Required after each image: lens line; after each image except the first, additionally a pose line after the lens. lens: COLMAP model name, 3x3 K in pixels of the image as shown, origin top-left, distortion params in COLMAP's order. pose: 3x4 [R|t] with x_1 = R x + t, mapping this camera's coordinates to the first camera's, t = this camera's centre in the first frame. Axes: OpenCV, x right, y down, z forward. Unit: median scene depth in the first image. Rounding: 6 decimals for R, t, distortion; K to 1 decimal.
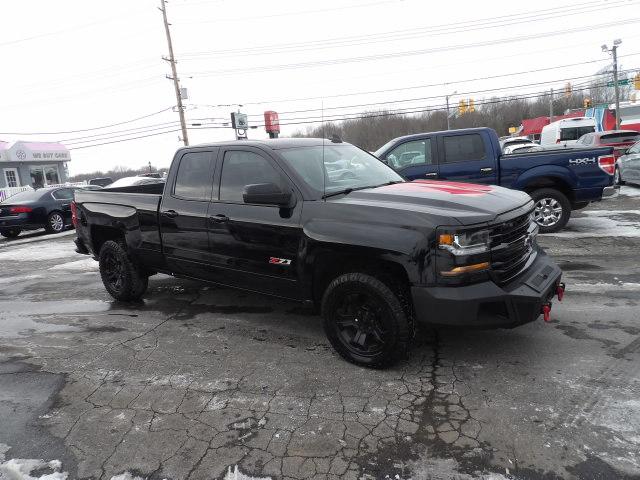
lens RADIAL K [[454.2, 0, 326.3], [0, 454.2, 236.8], [0, 0, 1]] dist [-0.034840, 0.044530]
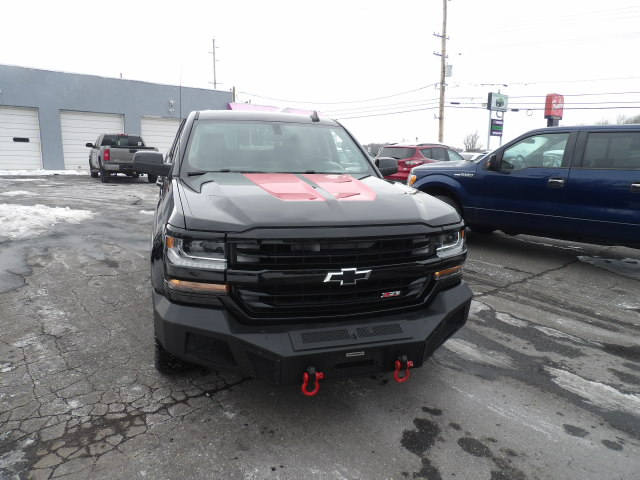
lens RADIAL K [[454.2, 0, 323.2], [0, 454.2, 236.3], [0, 0, 1]] dist [-0.034840, 0.044530]
pose [[0.819384, 0.212631, -0.532352, 0.644057], [-0.189909, 0.976909, 0.097891, -0.094905], [0.540874, 0.020888, 0.840844, 0.334355]]
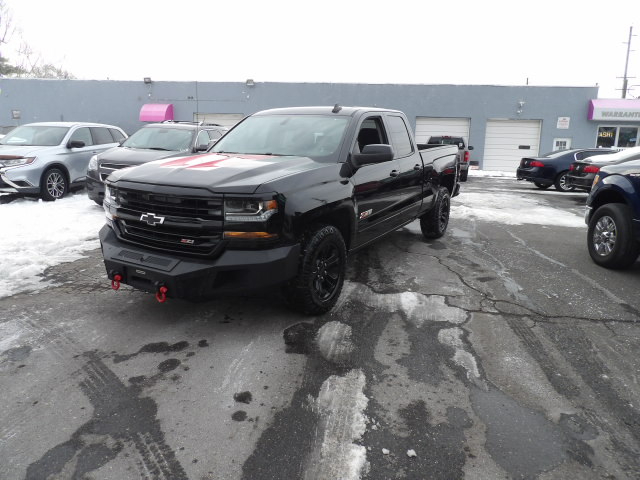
lens RADIAL K [[454.2, 0, 326.1], [0, 454.2, 239.2], [0, 0, 1]] dist [-0.034840, 0.044530]
pose [[0.129668, 0.291081, -0.947870, 1.198764], [-0.198748, 0.944171, 0.262756, -0.237724], [0.971435, 0.154316, 0.180280, 0.999288]]
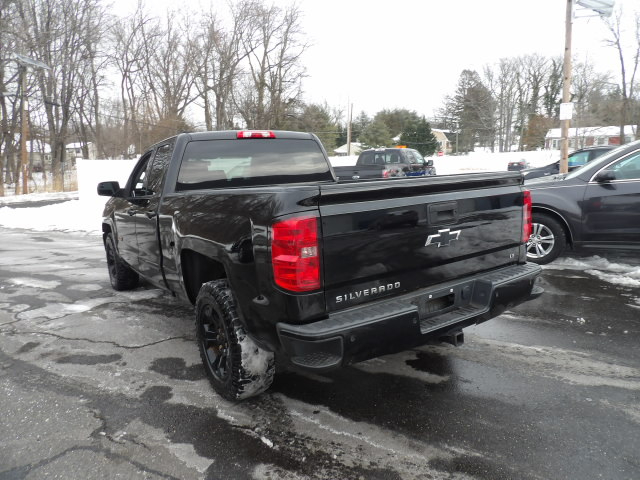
lens RADIAL K [[454.2, 0, 324.4], [0, 454.2, 238.5], [0, 0, 1]] dist [-0.034840, 0.044530]
pose [[-0.942730, 0.063140, 0.327527, -0.743168], [0.163380, 0.943474, 0.288381, -0.304937], [-0.290805, 0.325377, -0.899757, 2.228682]]
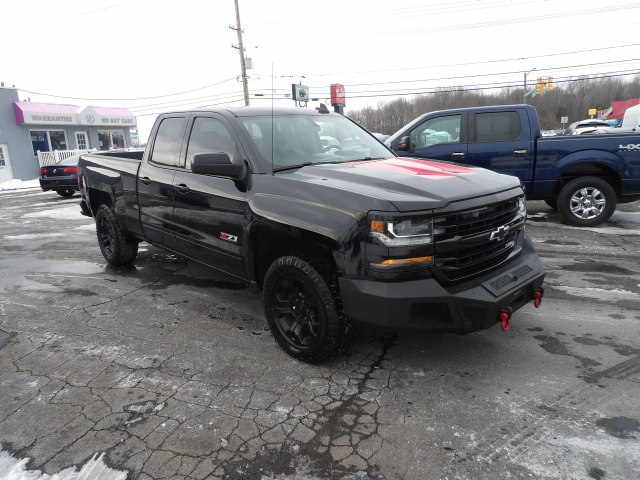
lens RADIAL K [[454.2, 0, 325.7], [0, 454.2, 239.1], [0, 0, 1]] dist [-0.034840, 0.044530]
pose [[0.988111, 0.072035, -0.135824, 0.201386], [-0.064054, 0.996003, 0.062247, -0.012676], [0.139765, -0.052807, 0.988776, 0.093104]]
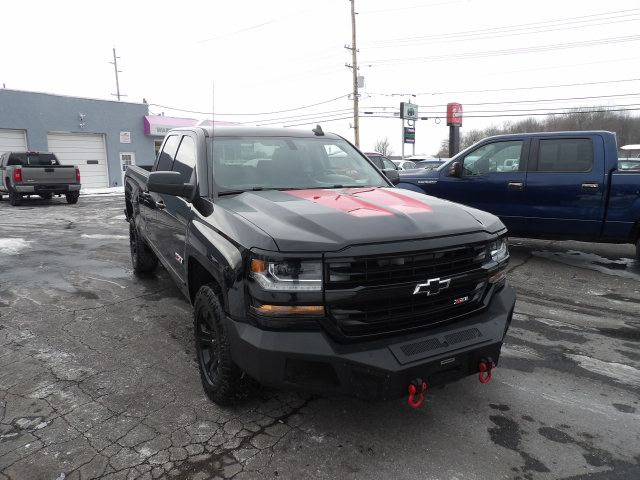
lens RADIAL K [[454.2, 0, 324.2], [0, 454.2, 241.3], [0, 0, 1]] dist [-0.034840, 0.044530]
pose [[0.915961, 0.149913, -0.372211, 0.456009], [-0.139168, 0.988699, 0.055738, -0.066799], [0.376360, 0.000746, 0.926473, 0.235342]]
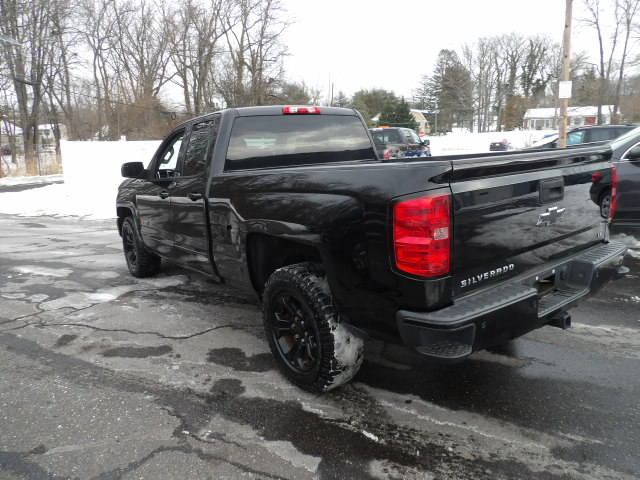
lens RADIAL K [[454.2, 0, 323.8], [0, 454.2, 237.6], [0, 0, 1]] dist [-0.034840, 0.044530]
pose [[-0.956803, 0.065092, 0.283357, -0.579863], [0.161505, 0.929404, 0.331849, -0.316558], [-0.241753, 0.363277, -0.899770, 2.231435]]
